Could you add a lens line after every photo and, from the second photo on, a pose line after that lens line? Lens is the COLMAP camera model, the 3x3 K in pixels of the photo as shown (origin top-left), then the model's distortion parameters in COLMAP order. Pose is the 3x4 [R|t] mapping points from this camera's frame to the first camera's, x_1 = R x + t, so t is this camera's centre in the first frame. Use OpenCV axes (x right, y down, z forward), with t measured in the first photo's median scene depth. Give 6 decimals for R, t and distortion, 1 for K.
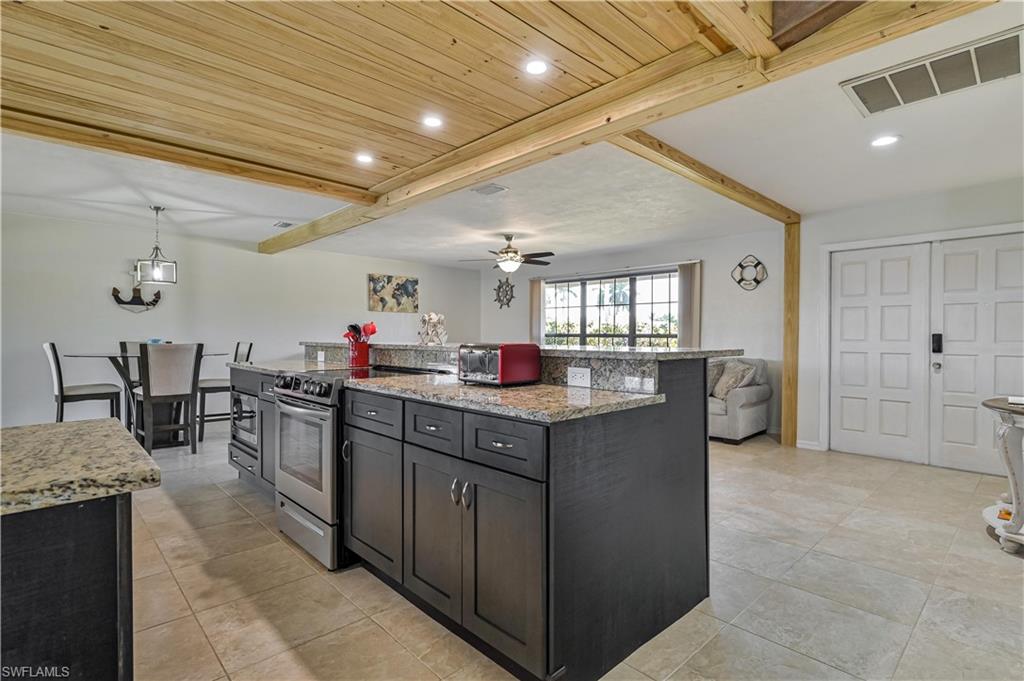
lens RADIAL K [[499.1, 0, 514.0], [0, 499.1, 337.8], [0, 0, 1]] dist [0.004346, -0.001090]
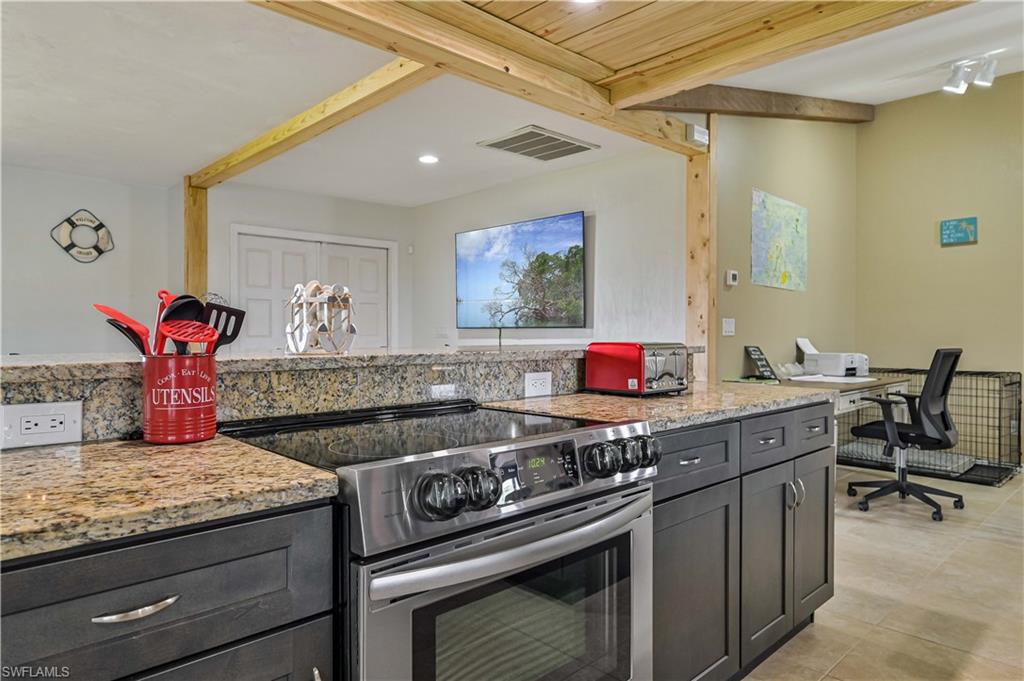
lens RADIAL K [[636.8, 0, 514.9], [0, 636.8, 338.0], [0, 0, 1]] dist [-0.003358, 0.002155]
pose [[-0.005817, -0.013871, 0.999887, -0.363189], [0.005333, 0.999889, 0.013902, -0.003721], [-0.999969, 0.005413, -0.005743, 0.419333]]
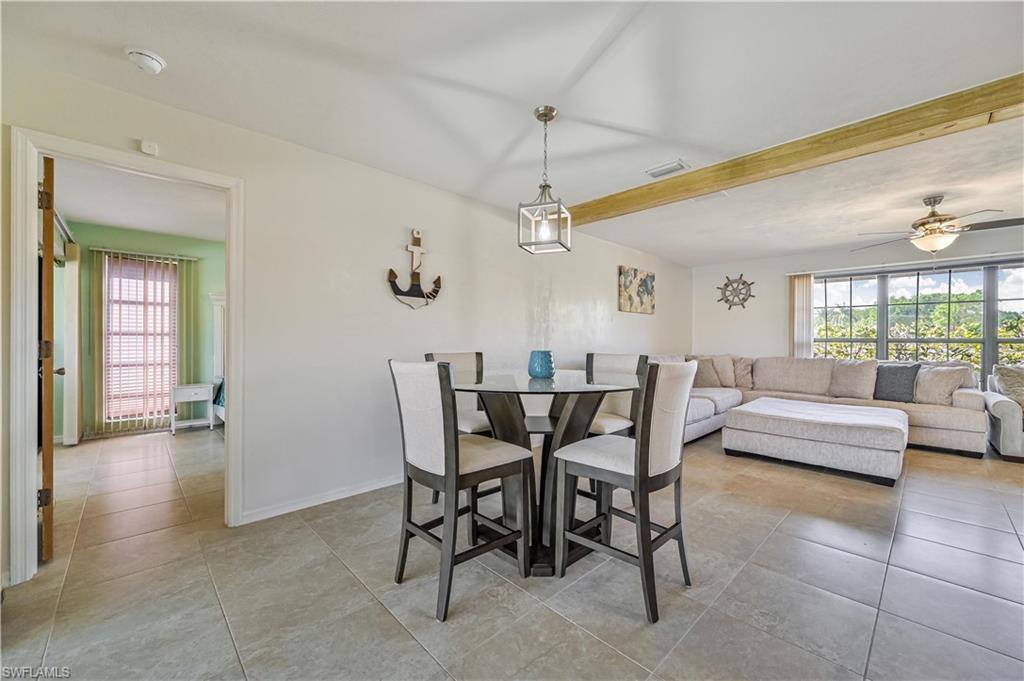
lens RADIAL K [[402.2, 0, 516.0], [0, 402.2, 340.1], [0, 0, 1]] dist [-0.004999, 0.000642]
pose [[0.999915, -0.002827, 0.012728, -0.606827], [0.002869, 0.999991, -0.003222, -0.006465], [-0.012719, 0.003258, 0.999914, 0.450905]]
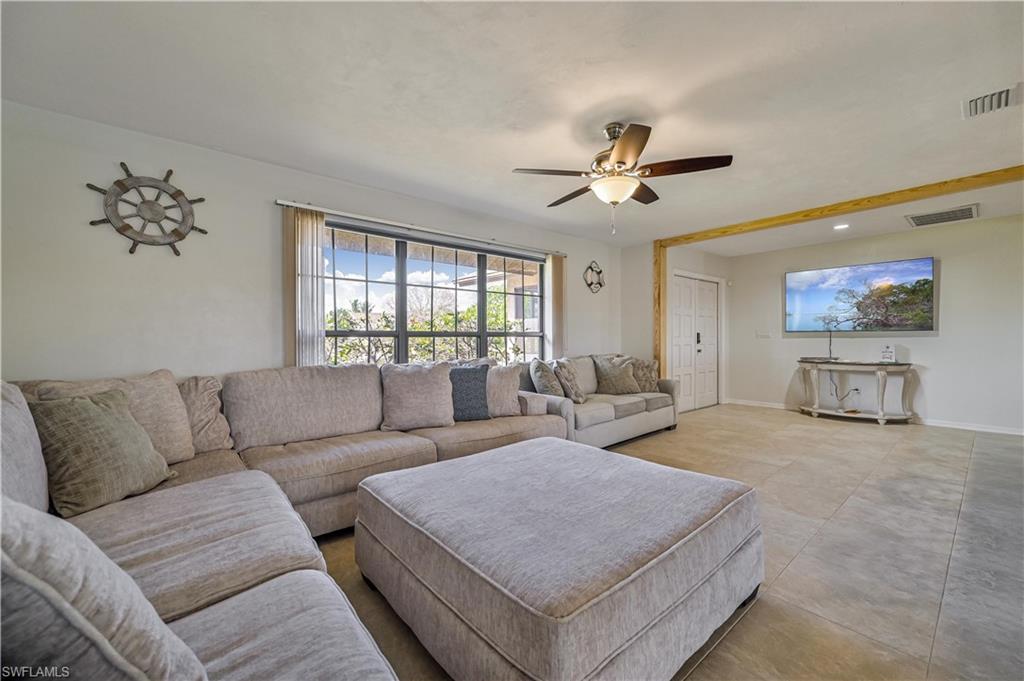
lens RADIAL K [[402.2, 0, 512.7], [0, 402.2, 339.8], [0, 0, 1]] dist [-0.004999, 0.000642]
pose [[0.061043, -0.010354, 0.998081, -0.413041], [0.008956, 0.999912, 0.009825, -0.001744], [-0.998095, 0.008339, 0.061130, 1.086392]]
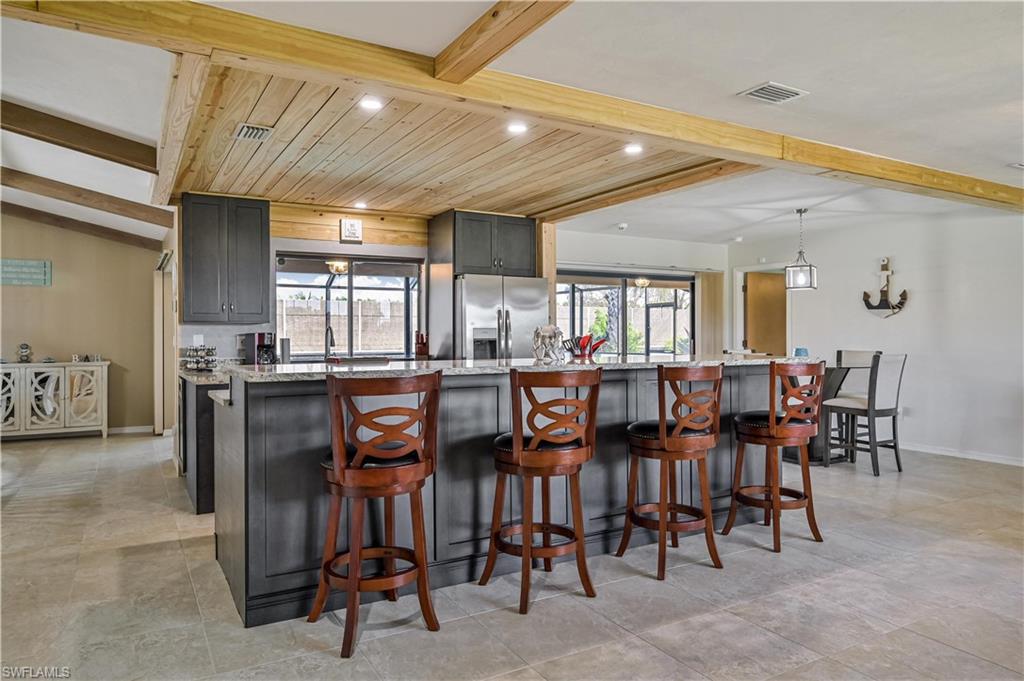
lens RADIAL K [[663.6, 0, 514.4], [0, 663.6, 339.5], [0, 0, 1]] dist [-0.000809, 0.000365]
pose [[-0.227003, 0.003837, -0.973887, 0.514190], [-0.004099, 0.999980, 0.004895, -0.014595], [0.973885, 0.005103, -0.226983, 0.609861]]
